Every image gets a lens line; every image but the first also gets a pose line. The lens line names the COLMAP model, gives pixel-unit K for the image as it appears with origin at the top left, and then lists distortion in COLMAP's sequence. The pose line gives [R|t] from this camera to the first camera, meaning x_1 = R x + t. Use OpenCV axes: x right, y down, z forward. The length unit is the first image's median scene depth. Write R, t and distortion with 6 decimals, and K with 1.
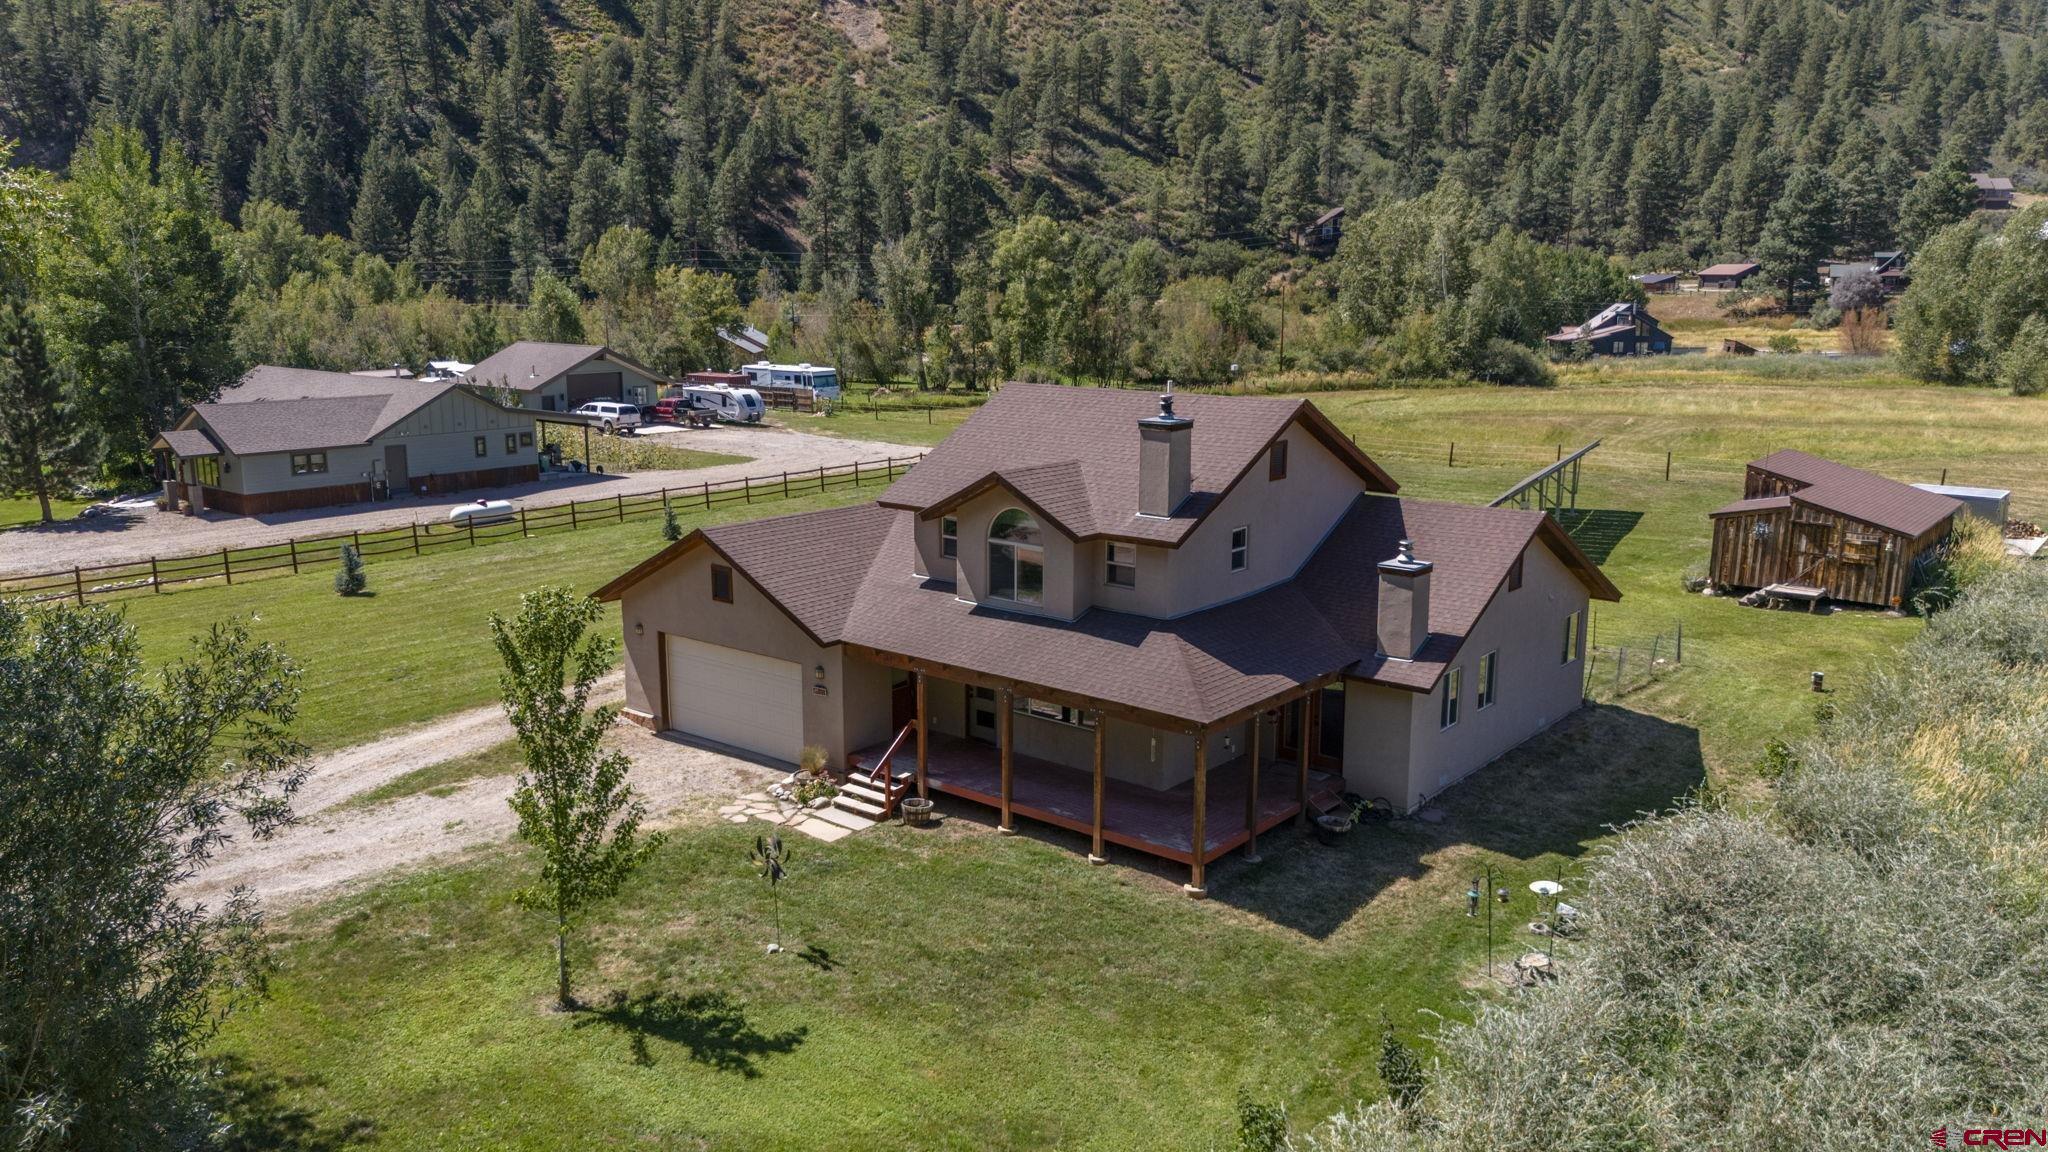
lens RADIAL K [[1509.5, 0, 1024.0], [0, 1509.5, 576.0], [0, 0, 1]] dist [0.001681, -0.006851]
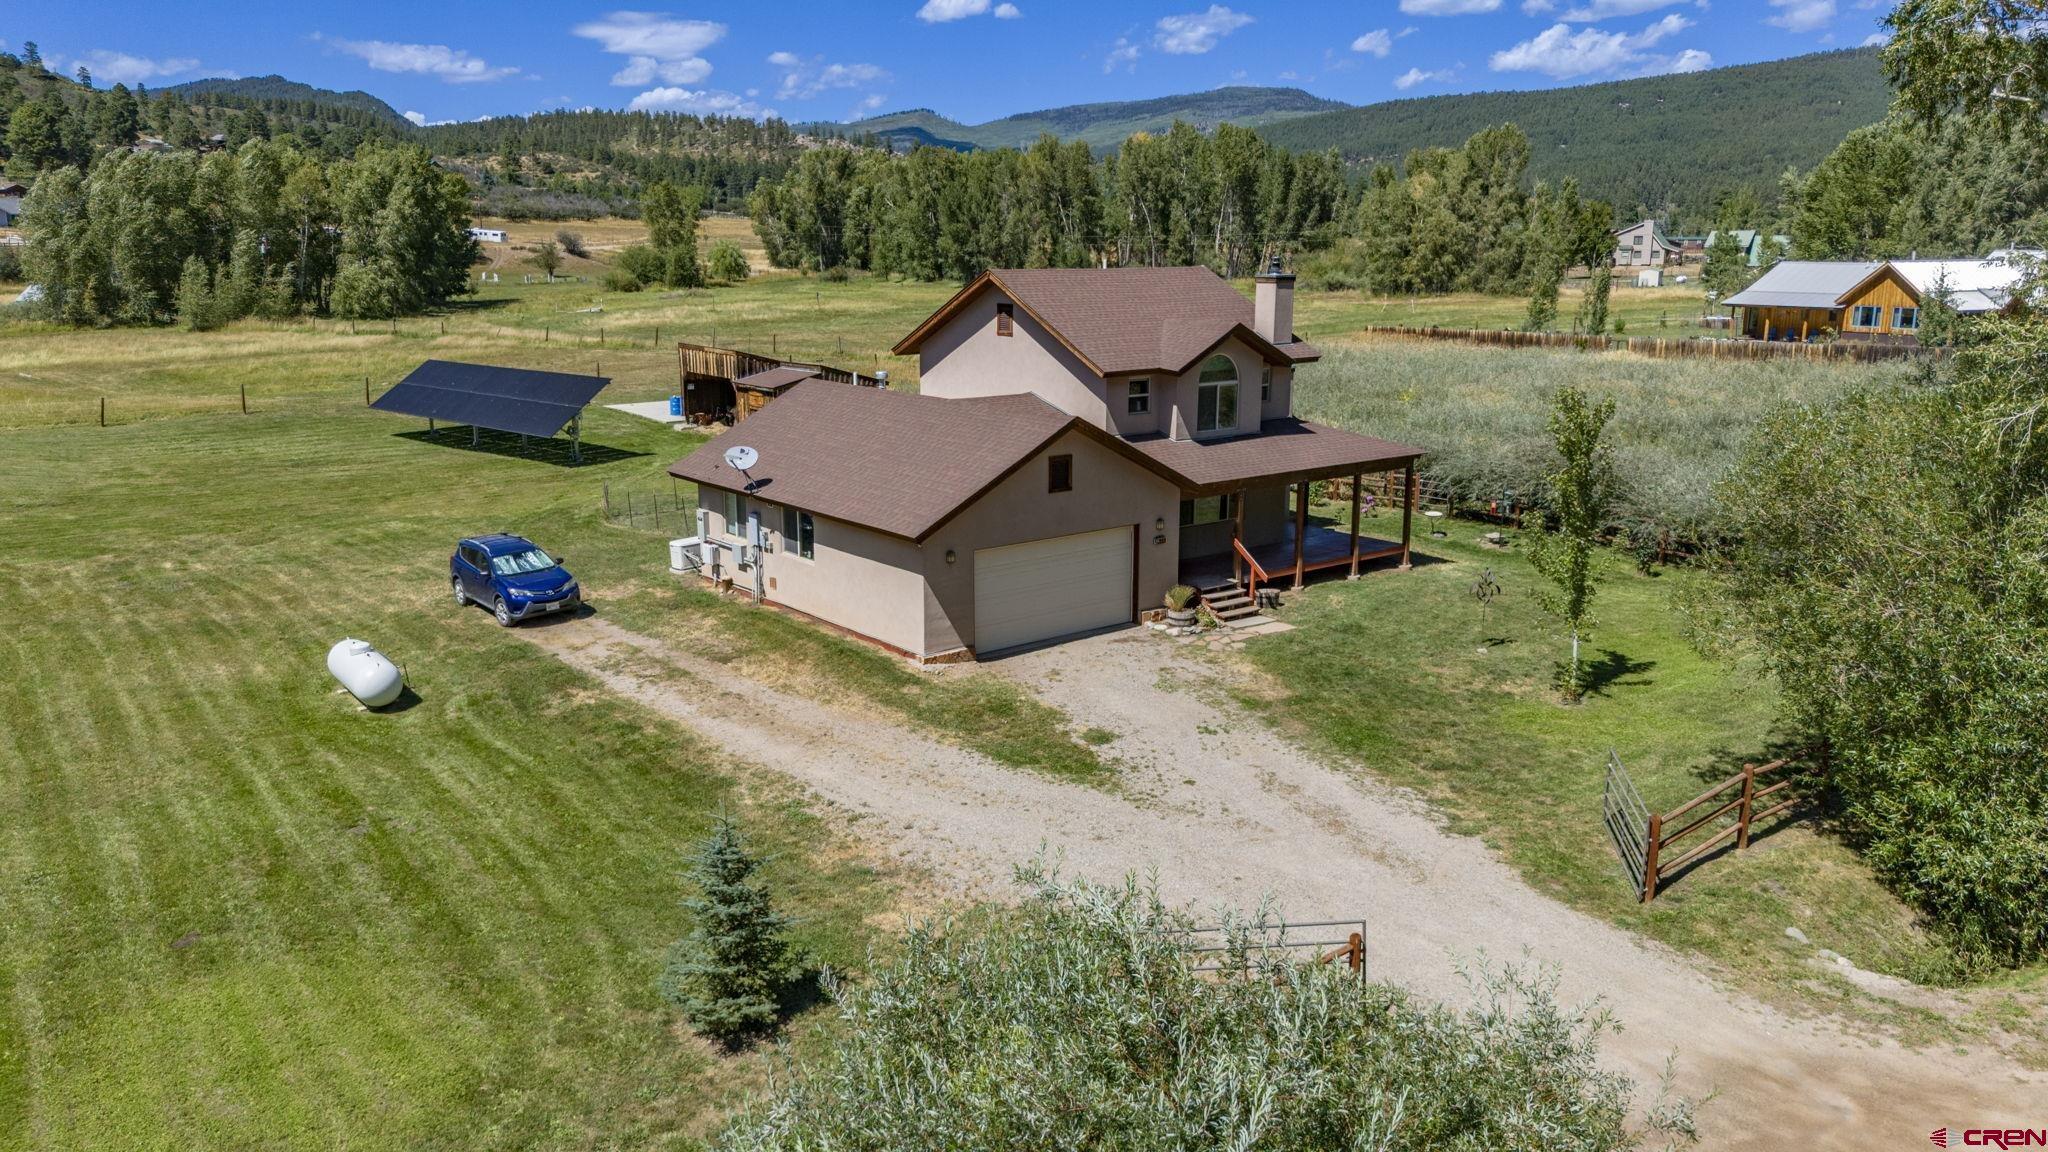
lens RADIAL K [[1509.5, 0, 1024.0], [0, 1509.5, 576.0], [0, 0, 1]] dist [0.001681, -0.006851]
pose [[0.224573, -0.216592, 0.950081, -0.115601], [0.192078, 0.965696, 0.174750, -0.010683], [-0.955339, 0.143245, 0.258472, 0.076077]]
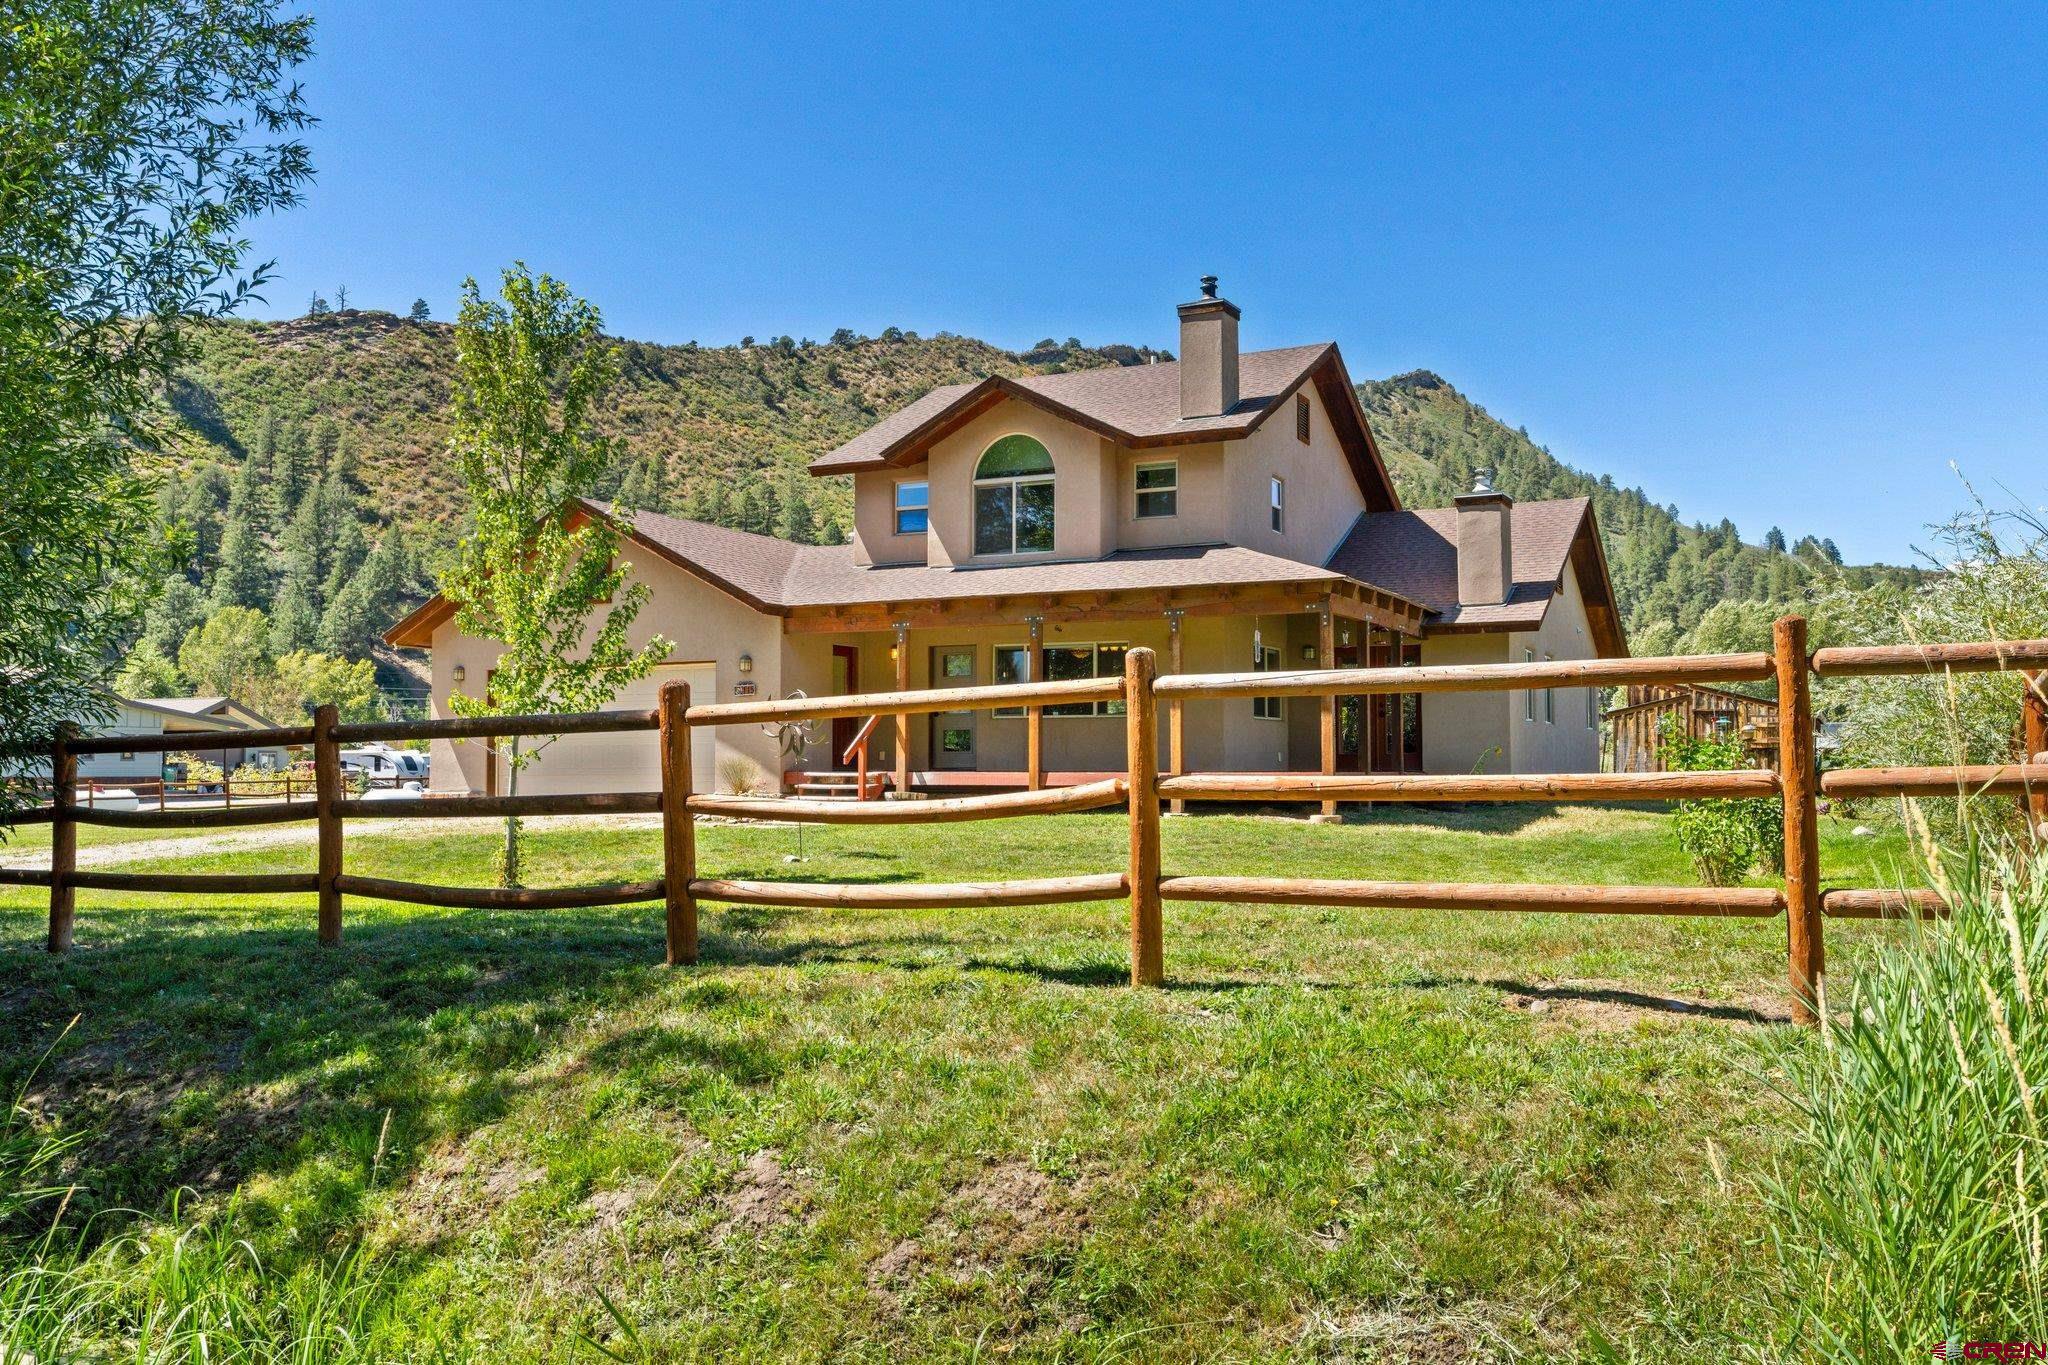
lens RADIAL K [[1667.1, 0, 1059.1], [0, 1667.1, 673.6], [0, 0, 1]] dist [-0.029409, 0.003483]
pose [[0.972203, 0.011155, 0.233875, -0.016609], [0.048737, 0.967345, -0.248734, 0.026352], [-0.229012, 0.253219, 0.939912, 0.017981]]
